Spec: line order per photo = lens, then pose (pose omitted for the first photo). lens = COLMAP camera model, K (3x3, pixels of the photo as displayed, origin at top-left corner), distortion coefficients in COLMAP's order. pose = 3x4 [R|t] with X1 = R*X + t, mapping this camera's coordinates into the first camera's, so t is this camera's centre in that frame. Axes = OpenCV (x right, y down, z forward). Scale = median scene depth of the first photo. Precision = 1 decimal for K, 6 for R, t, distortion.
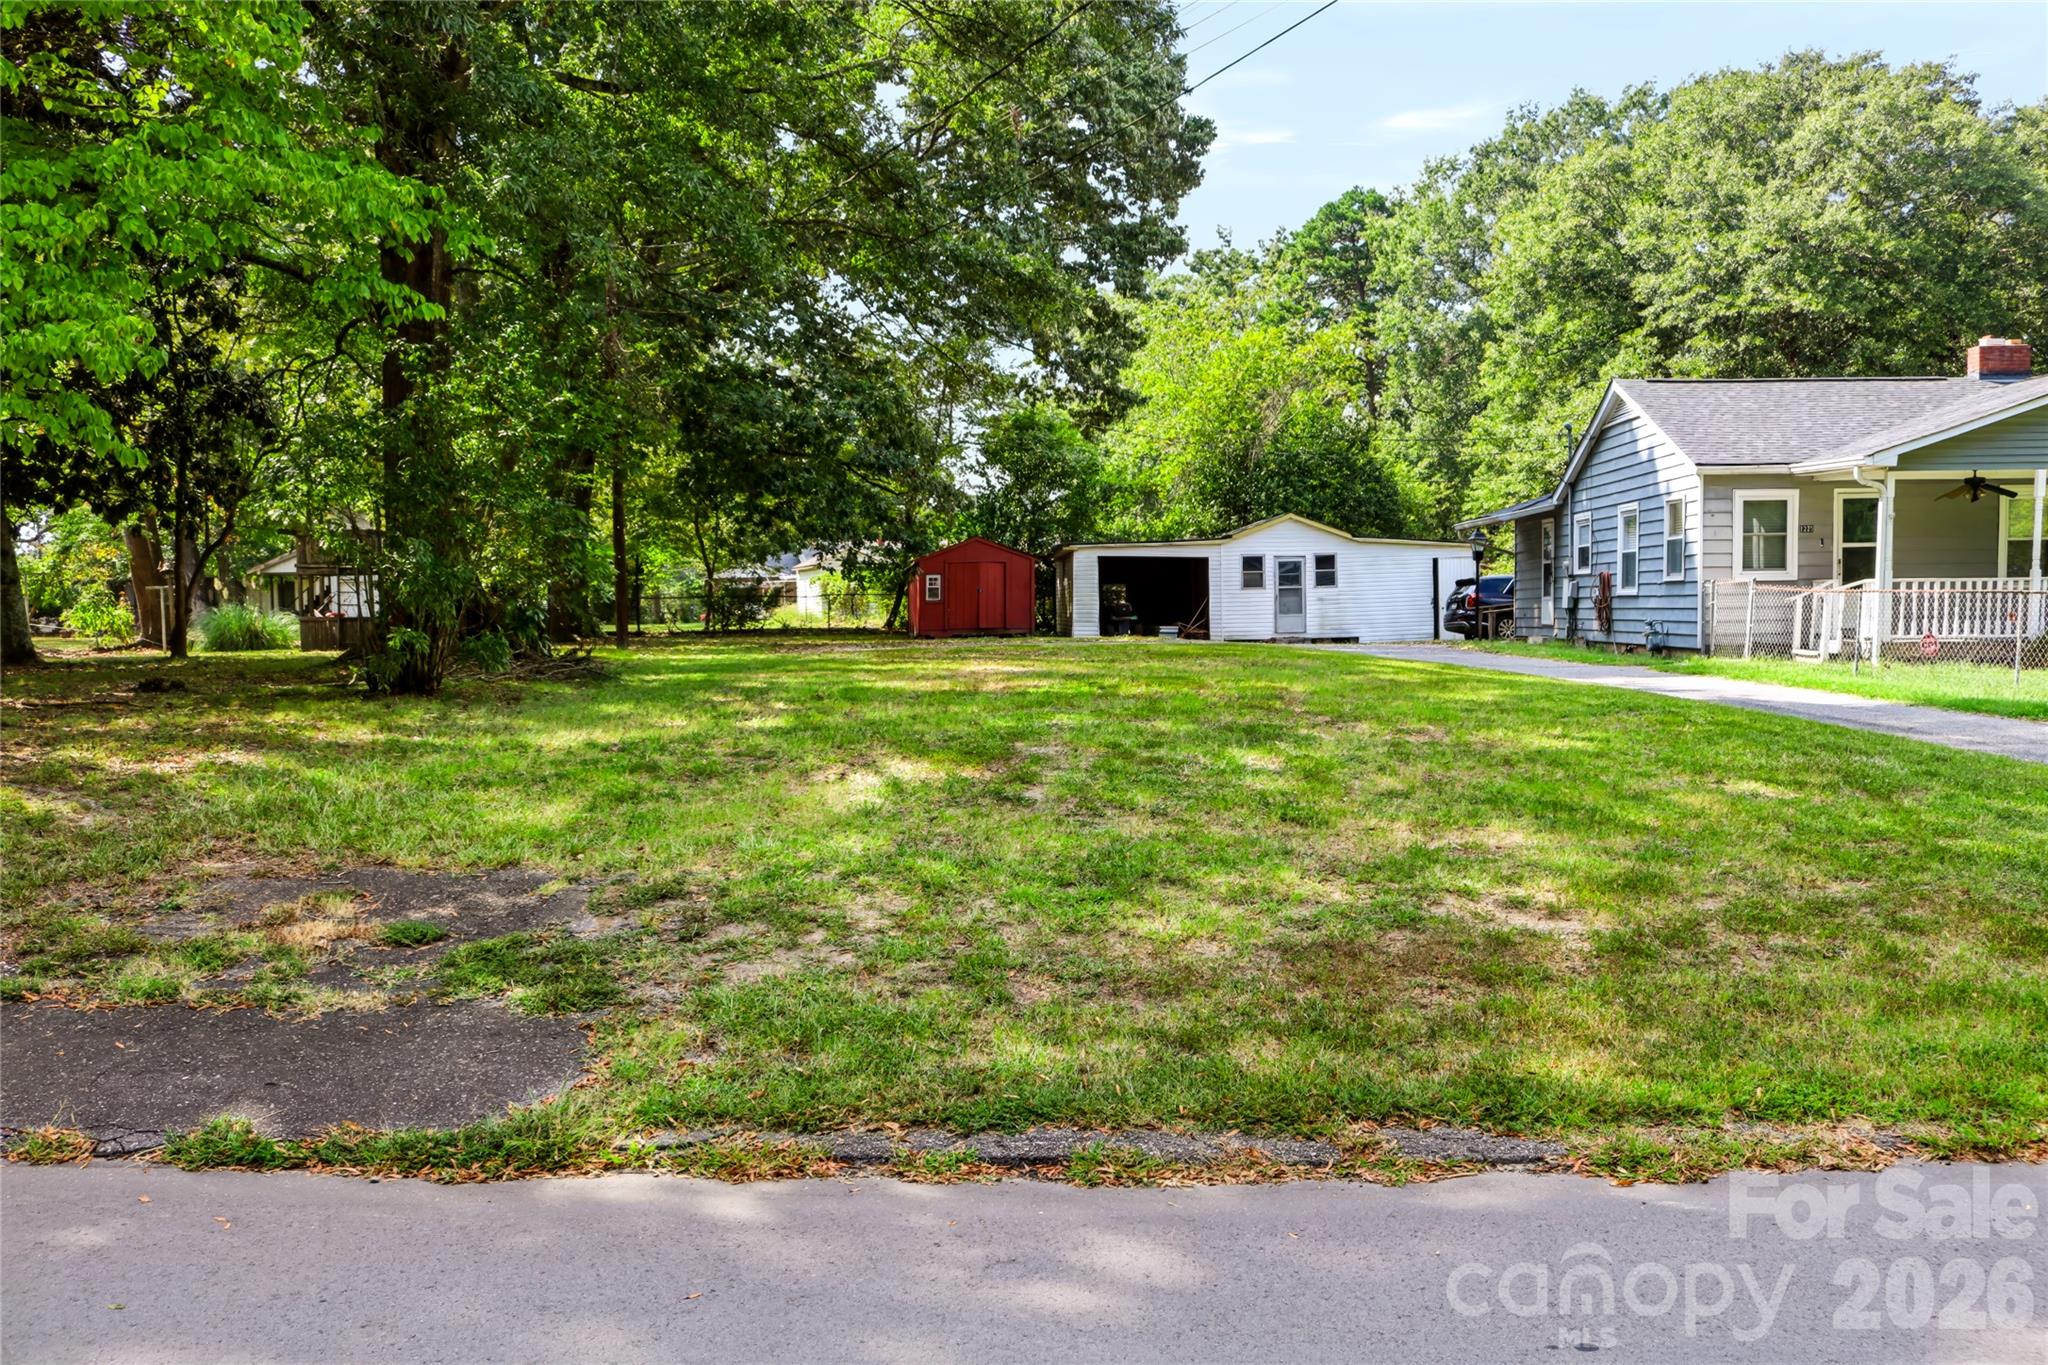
lens RADIAL K [[1690.5, 0, 1119.6], [0, 1690.5, 673.6], [0, 0, 1]] dist [-0.142725, 0.077805]
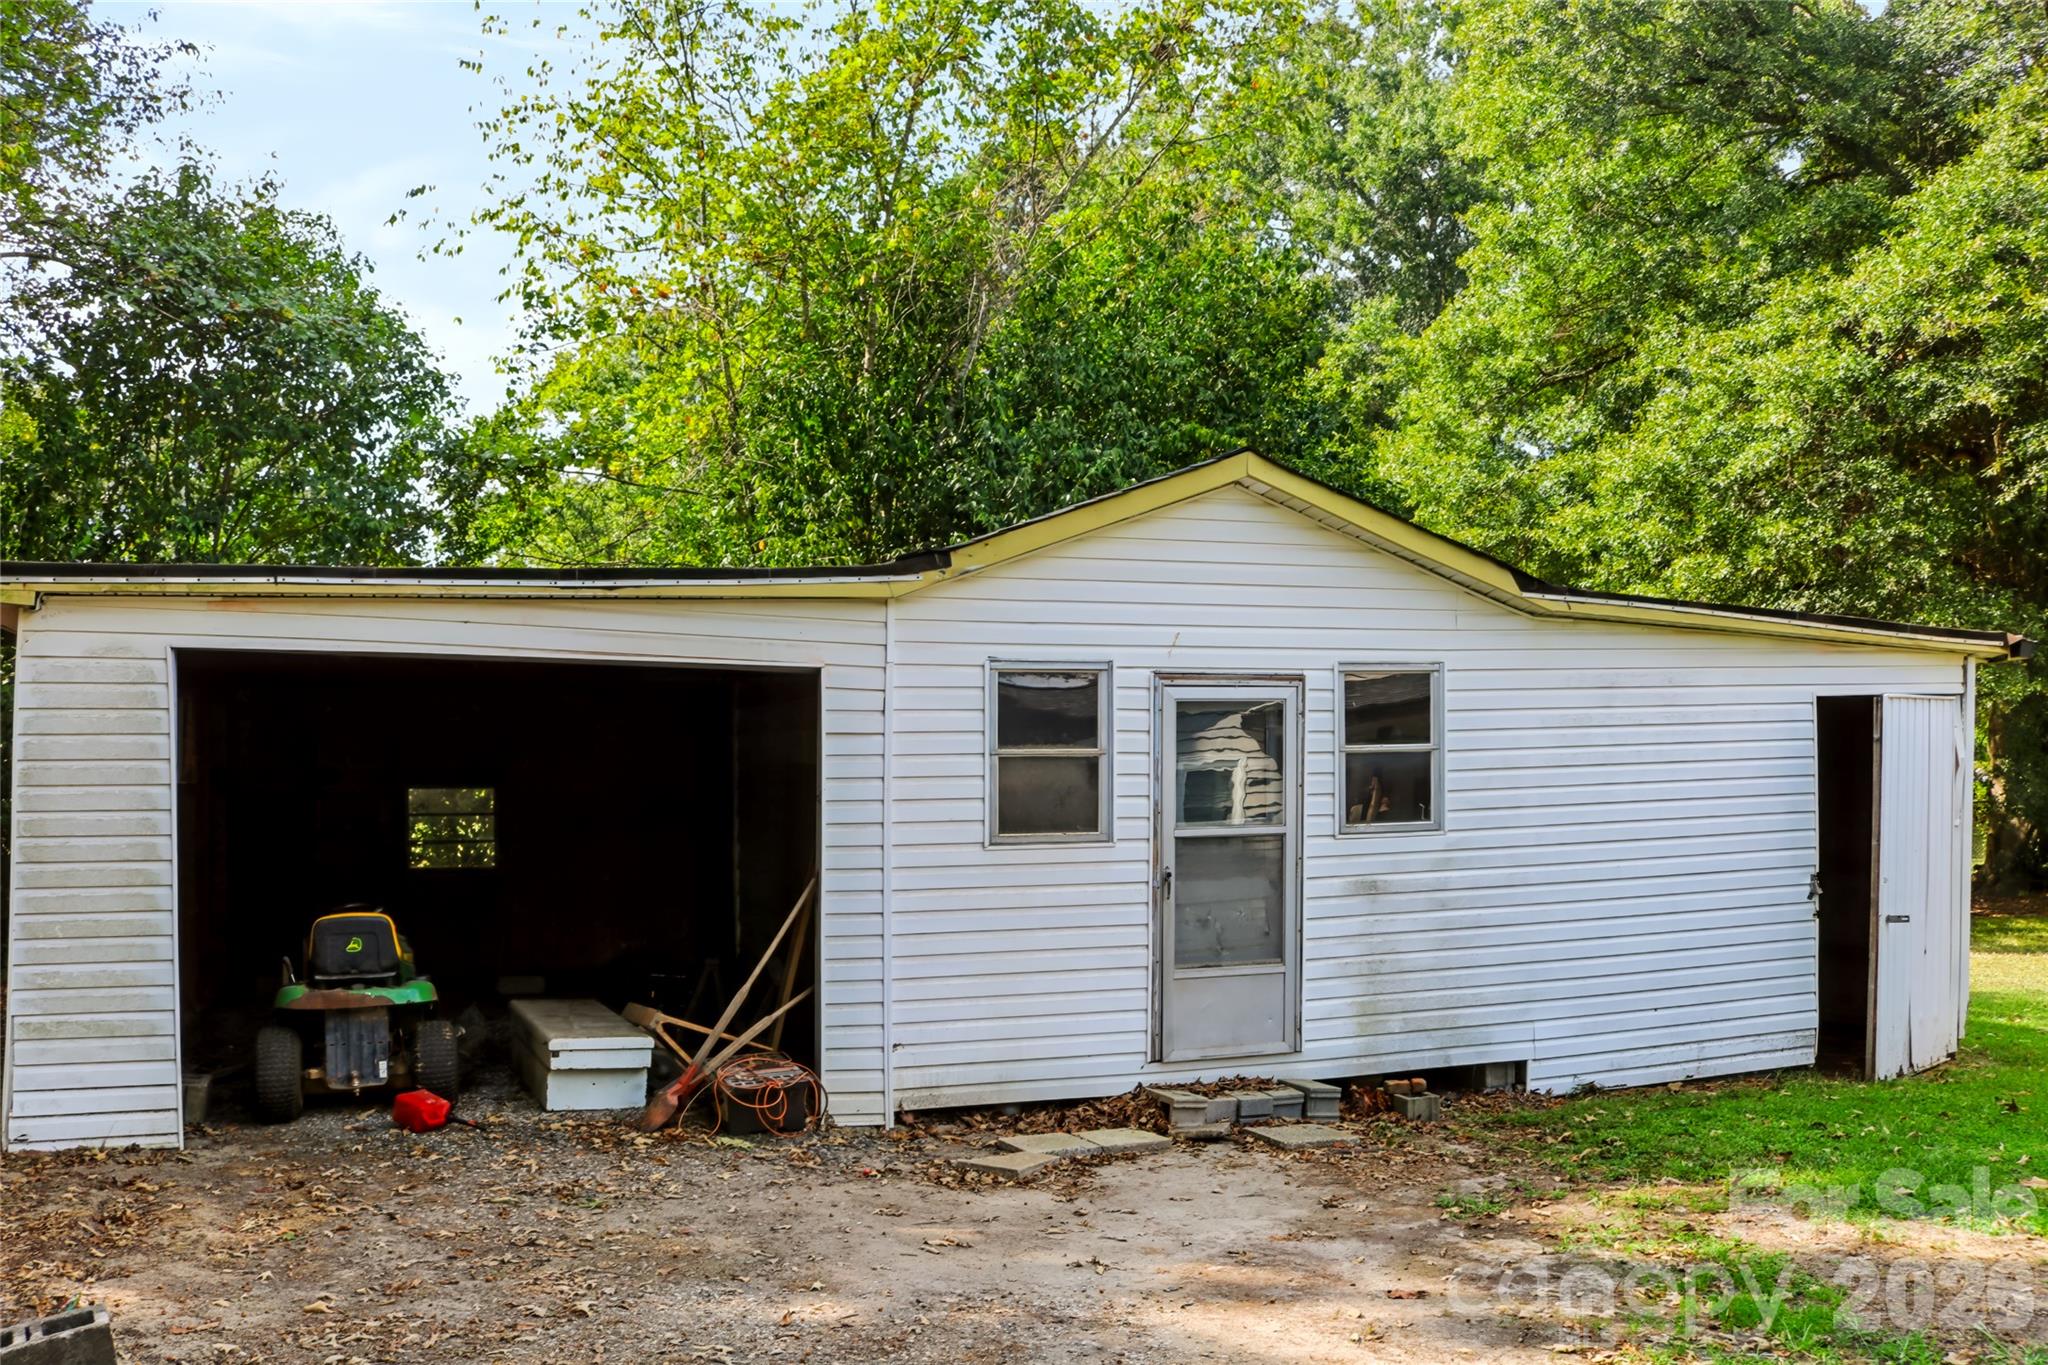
lens RADIAL K [[1708.2, 0, 1094.3], [0, 1708.2, 683.5], [0, 0, 1]] dist [-0.146287, 0.089523]
pose [[0.979751, 0.024138, 0.198762, 0.044907], [-0.006451, 0.995997, -0.089157, -0.050489], [-0.200118, 0.086069, 0.975984, 0.804792]]
